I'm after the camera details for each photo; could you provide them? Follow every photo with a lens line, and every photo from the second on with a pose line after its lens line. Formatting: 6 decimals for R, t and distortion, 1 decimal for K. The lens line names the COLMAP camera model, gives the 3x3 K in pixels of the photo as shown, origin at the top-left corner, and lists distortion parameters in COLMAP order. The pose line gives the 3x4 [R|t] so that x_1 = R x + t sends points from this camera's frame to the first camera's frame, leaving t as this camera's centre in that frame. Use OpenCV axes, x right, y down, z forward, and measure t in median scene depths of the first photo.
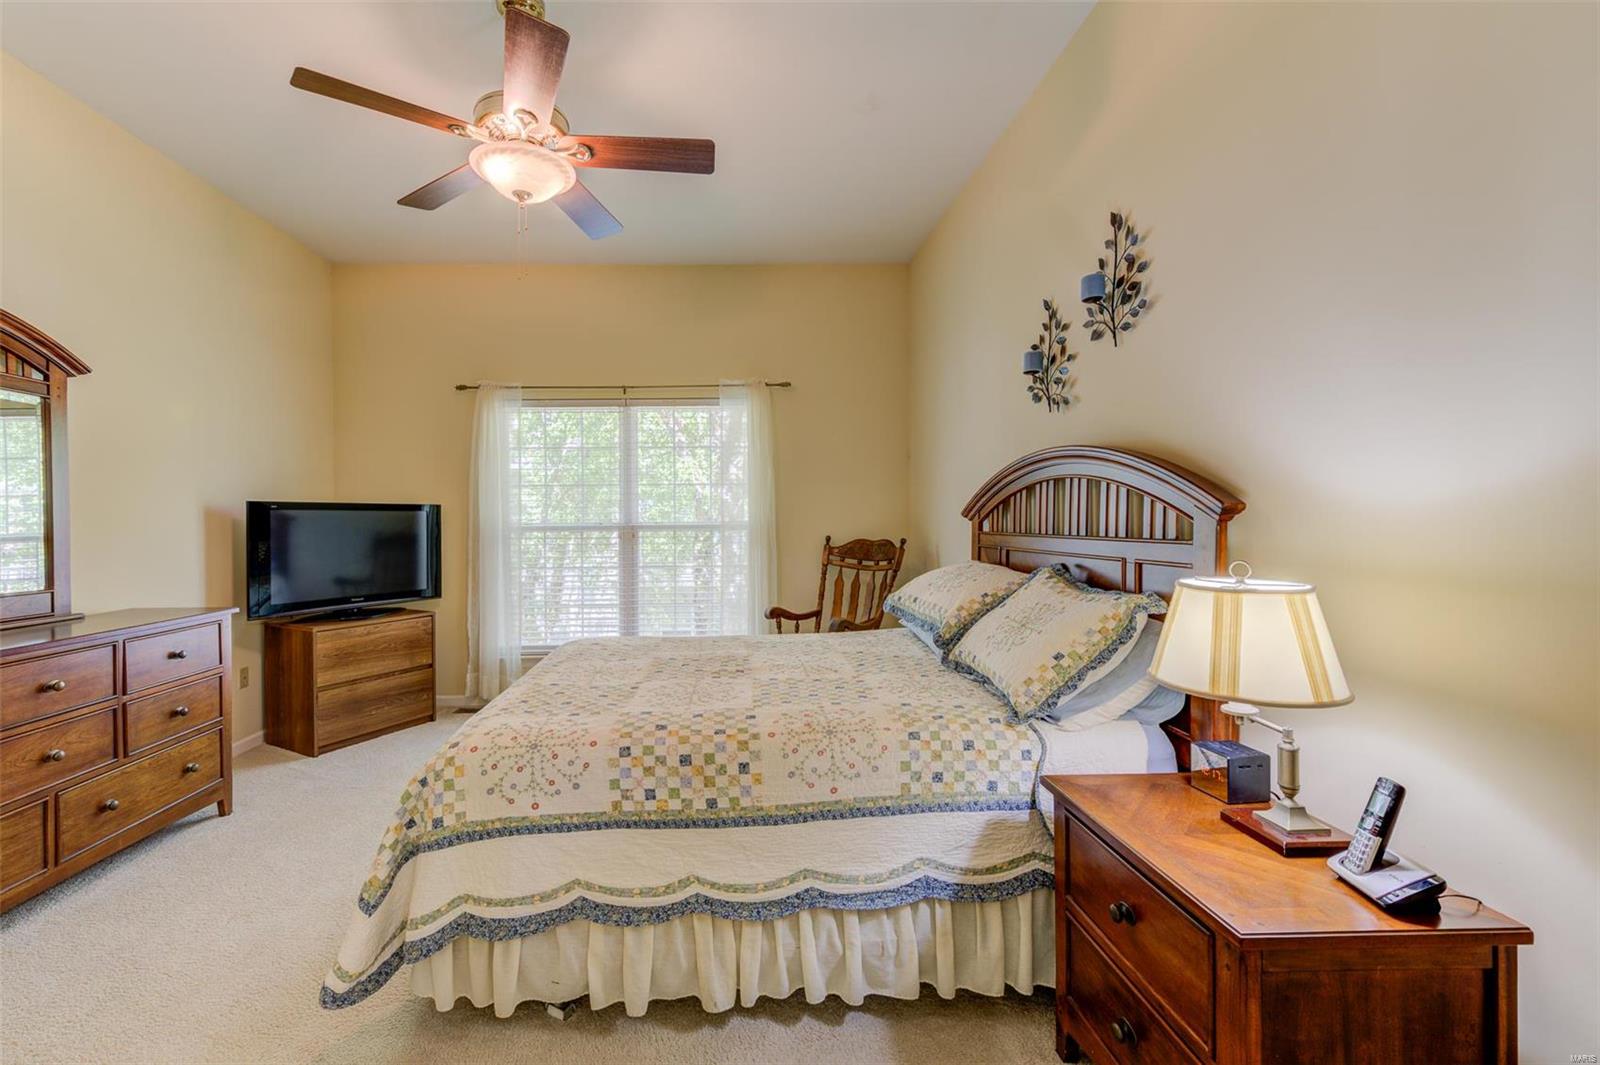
lens RADIAL K [[642.3, 0, 711.4], [0, 642.3, 521.6], [0, 0, 1]] dist [0.007179, -0.000275]
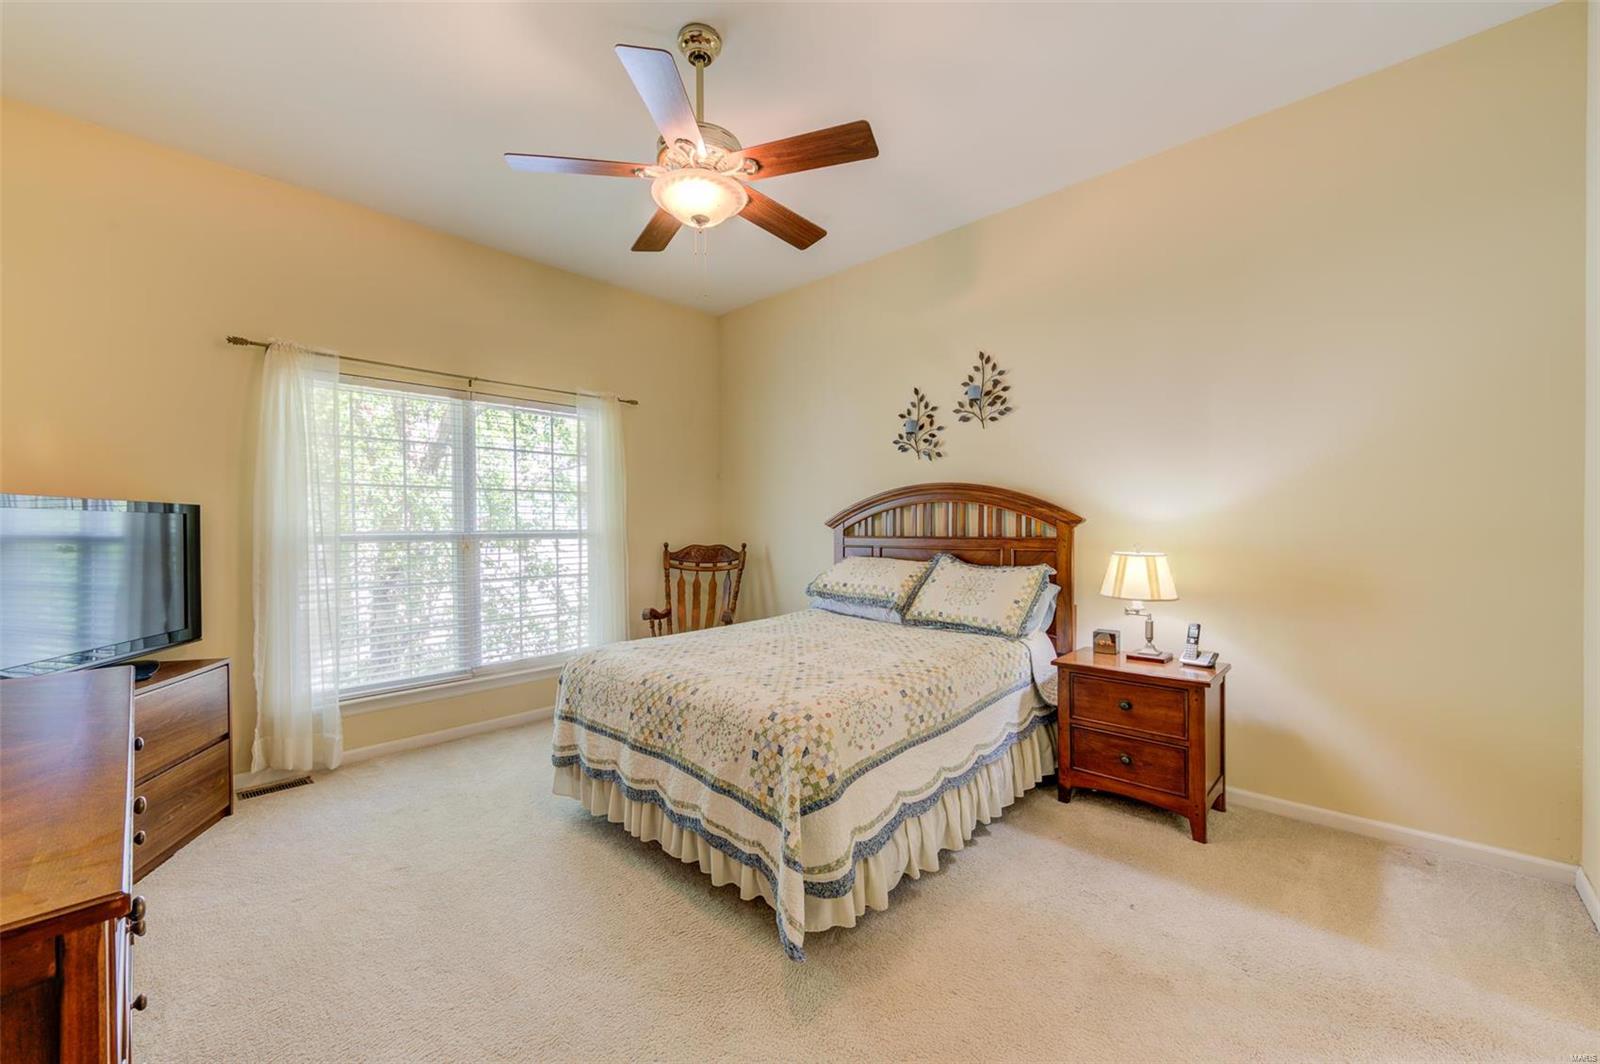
lens RADIAL K [[642.3, 0, 759.5], [0, 642.3, 531.2], [0, 0, 1]] dist [0.007179, -0.000275]
pose [[0.706239, 0.000032, 0.707974, -1.025954], [0.002770, 0.999992, -0.002808, 0.010994], [-0.707968, 0.003944, 0.706233, 0.192235]]
